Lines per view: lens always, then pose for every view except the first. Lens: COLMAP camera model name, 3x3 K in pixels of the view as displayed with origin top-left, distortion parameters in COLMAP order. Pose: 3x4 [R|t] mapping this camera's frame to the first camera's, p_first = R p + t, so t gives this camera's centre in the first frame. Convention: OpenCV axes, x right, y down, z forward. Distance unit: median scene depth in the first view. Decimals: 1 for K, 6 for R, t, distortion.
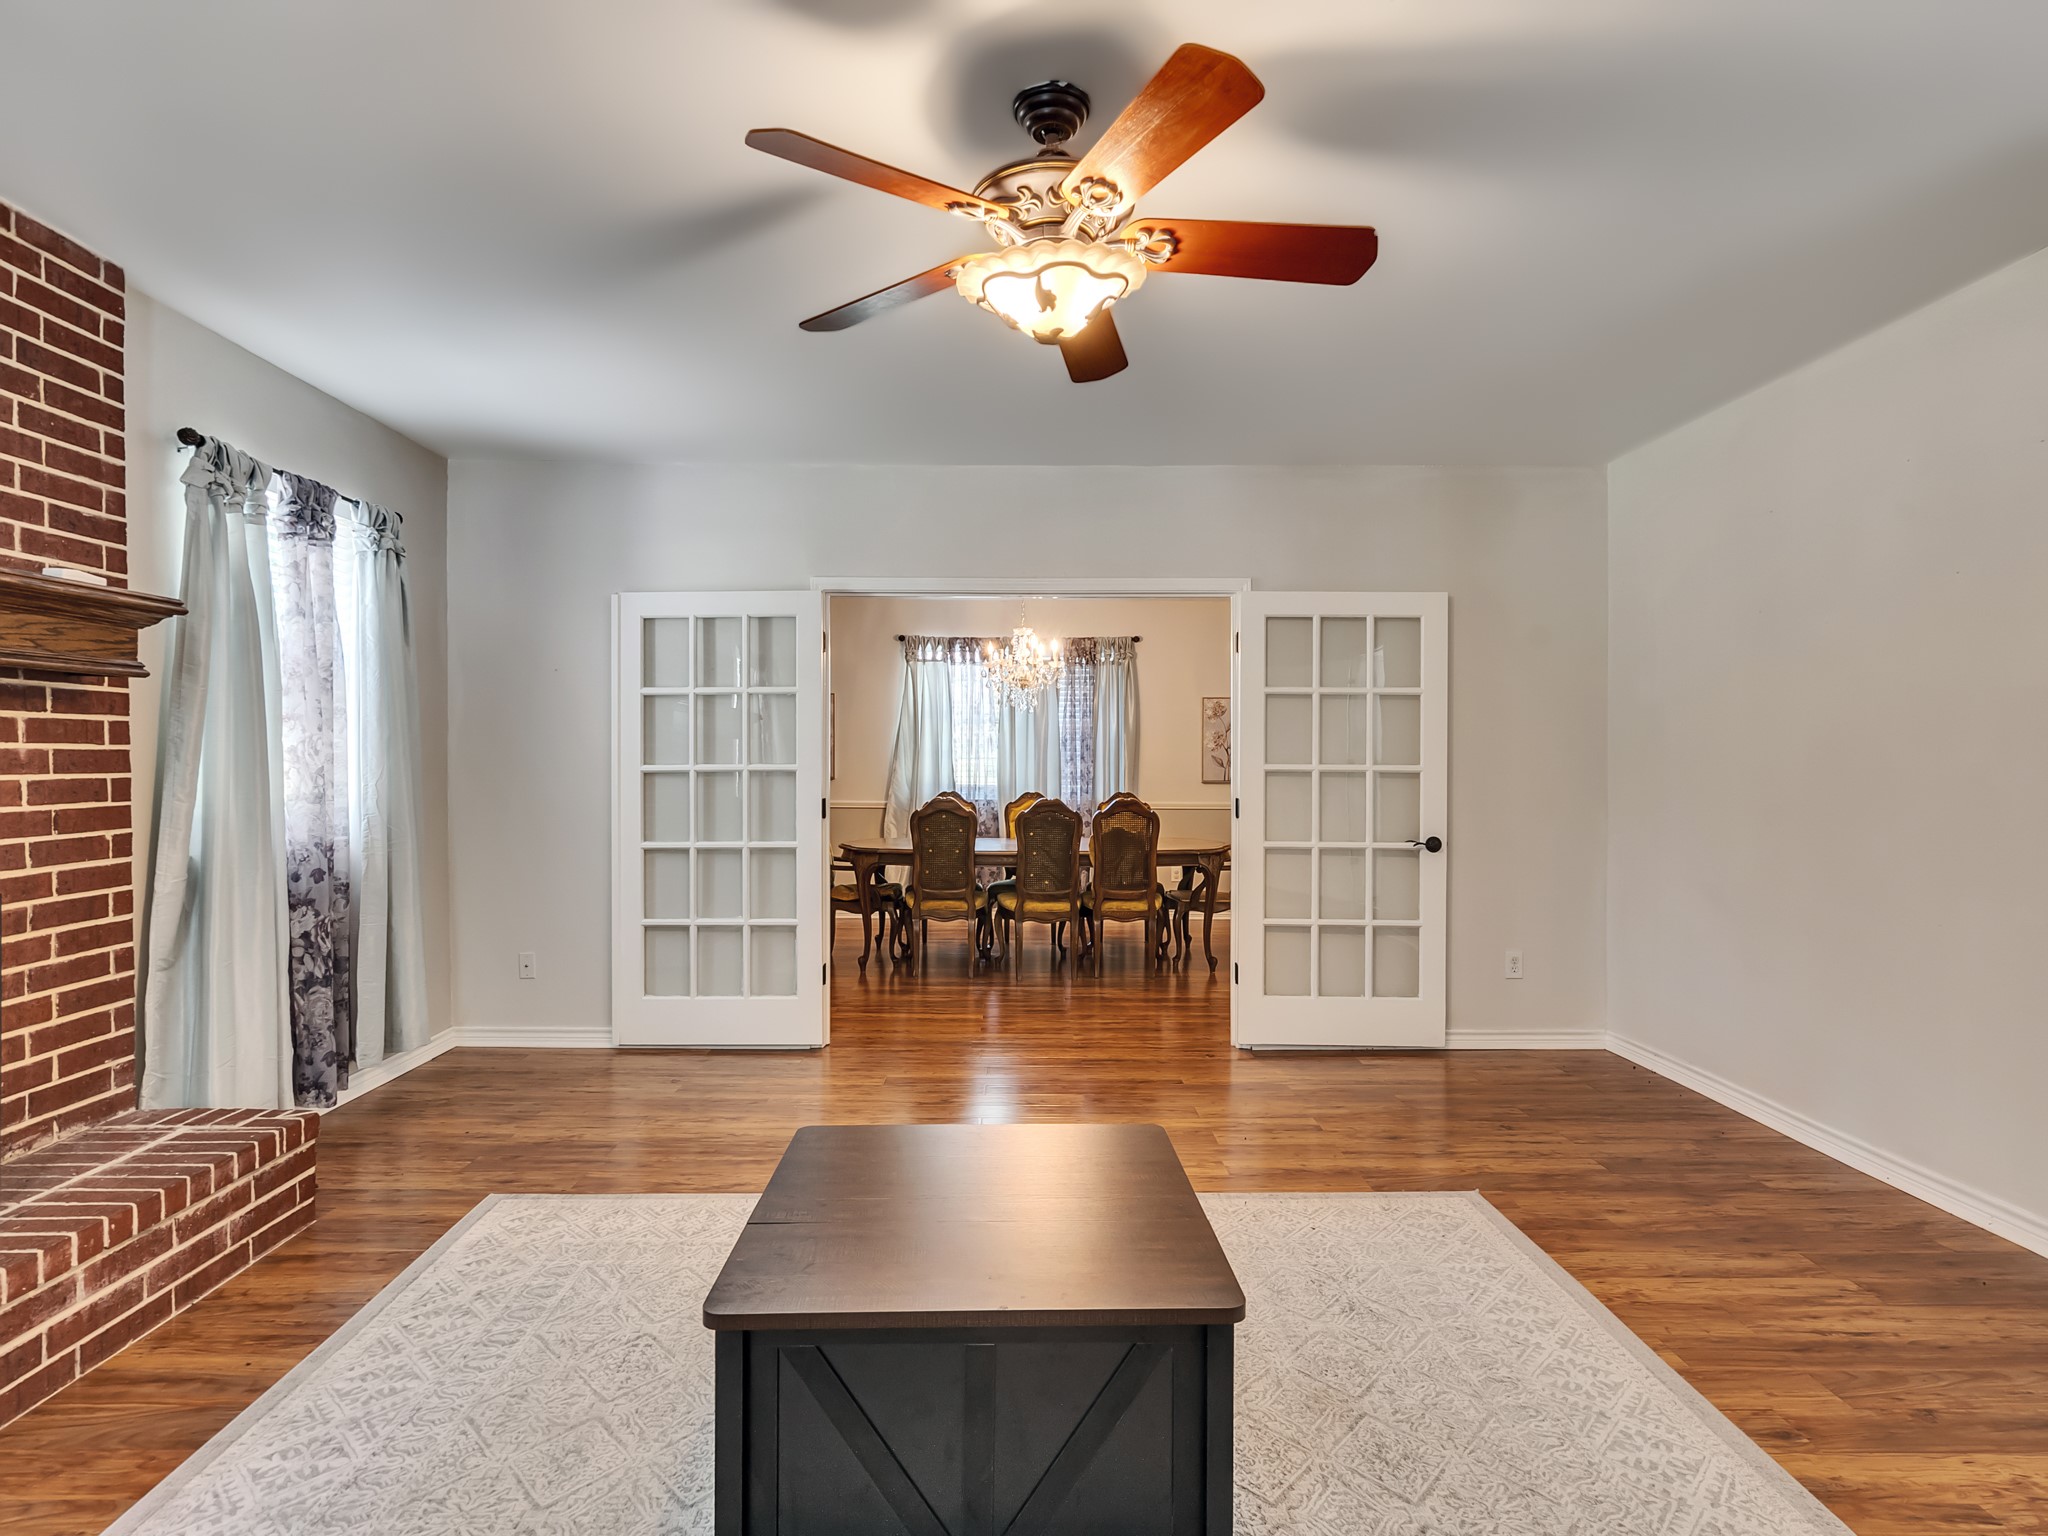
lens RADIAL K [[1057.1, 0, 1013.3], [0, 1057.1, 767.8], [0, 0, 1]] dist [-0.009035, 0.006235]
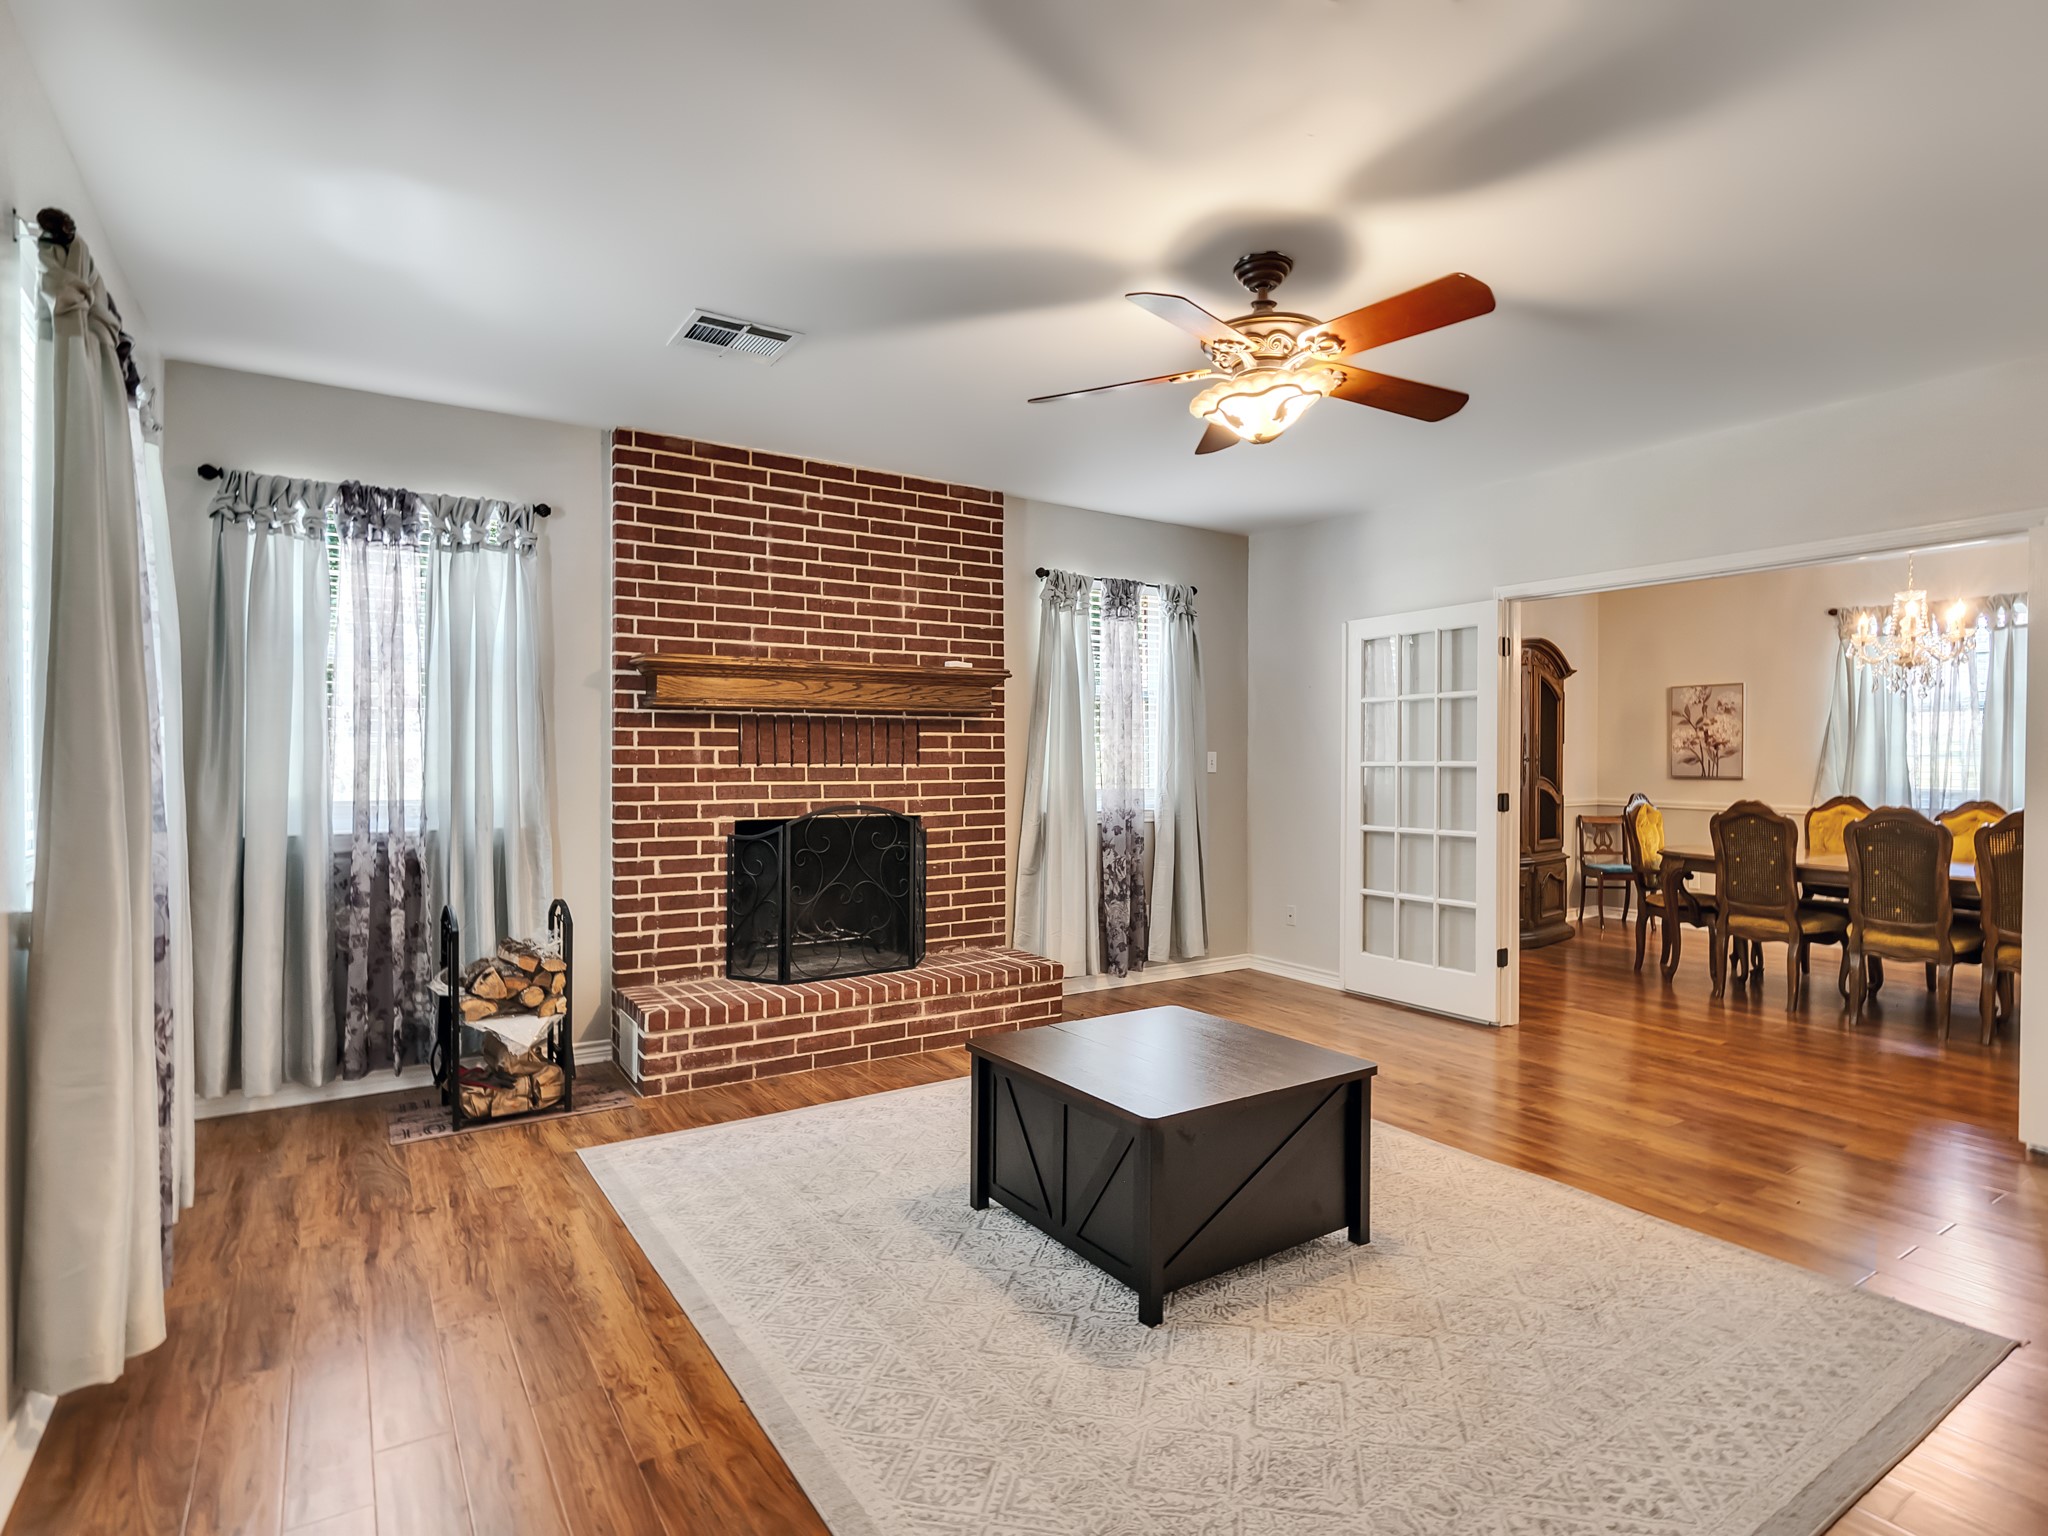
lens RADIAL K [[1057.1, 0, 1013.3], [0, 1057.1, 767.8], [0, 0, 1]] dist [-0.009035, 0.006235]
pose [[0.542344, 0.008417, -0.840114, 0.600737], [-0.006680, 0.999961, 0.005706, 0.000617], [0.840130, 0.002518, 0.542380, 0.007665]]
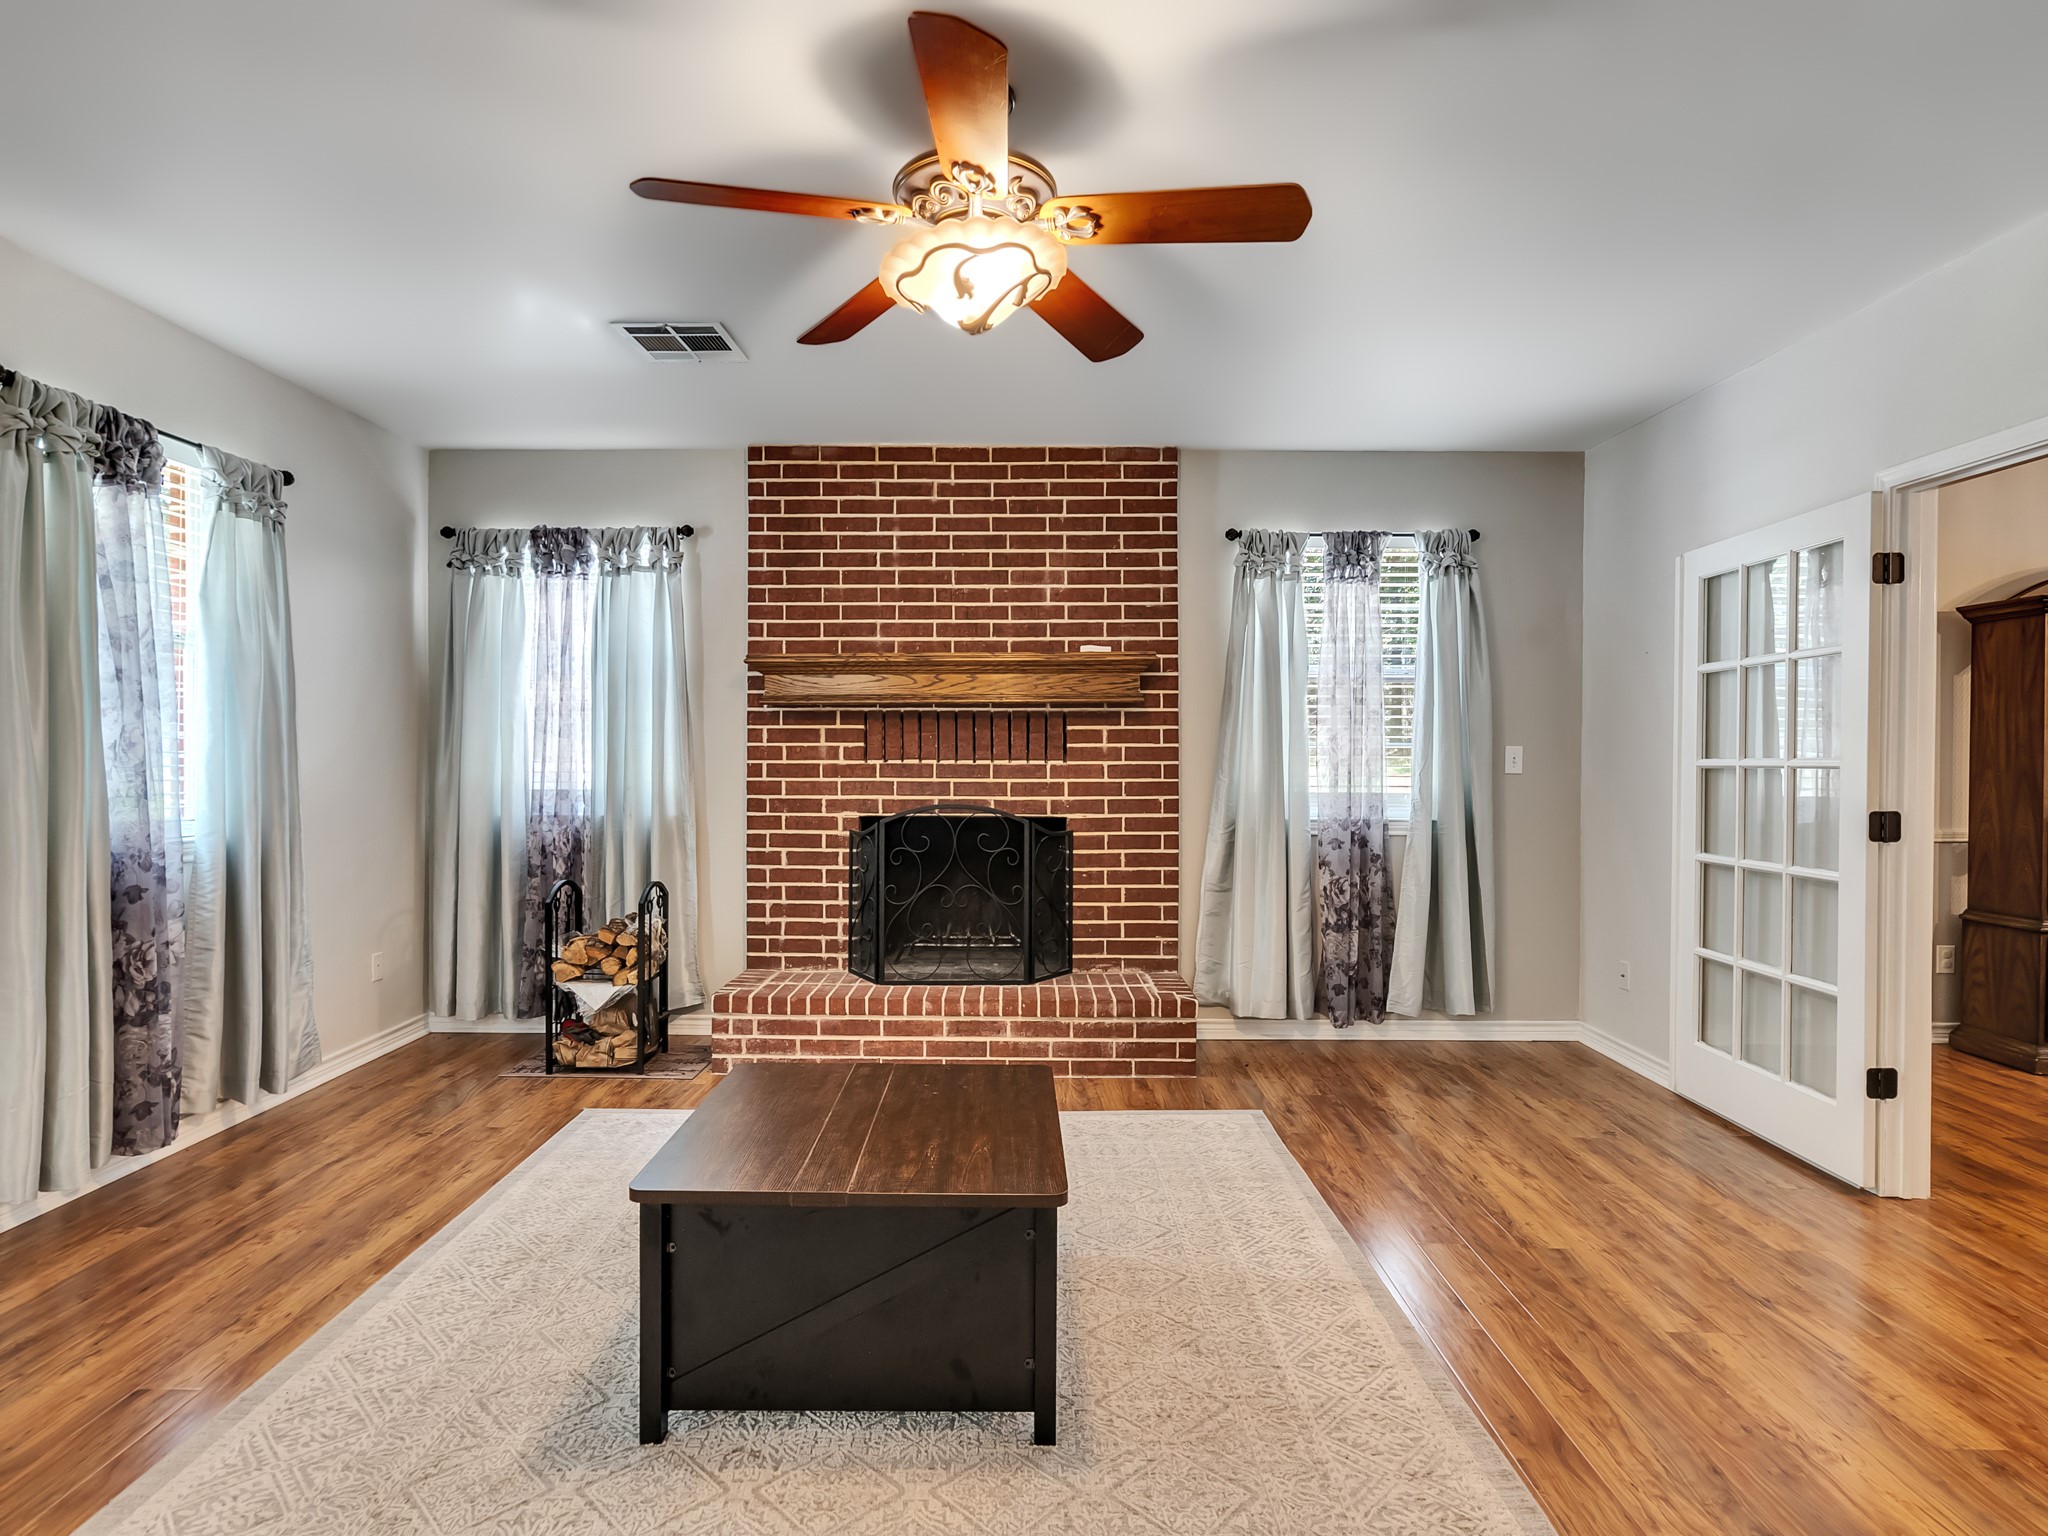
lens RADIAL K [[1057.1, 0, 1013.3], [0, 1057.1, 767.8], [0, 0, 1]] dist [-0.009035, 0.006235]
pose [[-0.011485, 0.010296, -0.999881, 0.631756], [-0.007974, 0.999914, 0.010388, 0.000213], [0.999902, 0.008092, -0.011402, 0.637286]]
